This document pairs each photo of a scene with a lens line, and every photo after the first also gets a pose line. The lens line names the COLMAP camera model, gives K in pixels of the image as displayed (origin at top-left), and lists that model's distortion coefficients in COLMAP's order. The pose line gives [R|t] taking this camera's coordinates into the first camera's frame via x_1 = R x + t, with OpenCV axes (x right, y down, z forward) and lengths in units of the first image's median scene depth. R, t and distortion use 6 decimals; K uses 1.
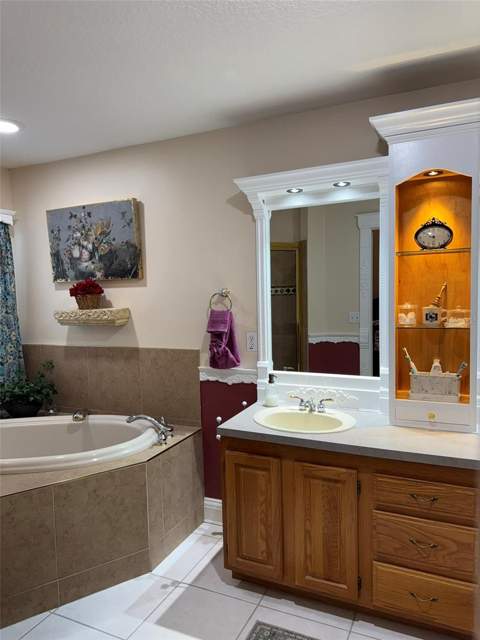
lens RADIAL K [[454.6, 0, 239.6], [0, 454.6, 325.2], [0, 0, 1]] dist [0.037601, -0.052444]
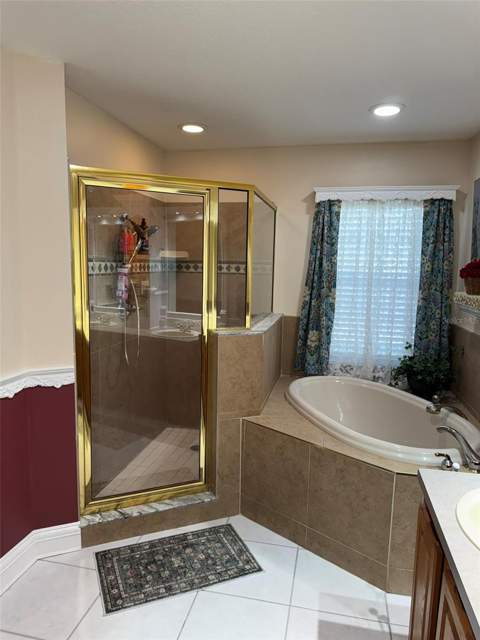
lens RADIAL K [[454.6, 0, 237.1], [0, 454.6, 322.5], [0, 0, 1]] dist [0.037601, -0.052444]
pose [[0.215175, 0.161602, -0.963112, 0.478806], [-0.098250, 0.984792, 0.143289, -0.073369], [0.971621, 0.063793, 0.227780, 0.443375]]
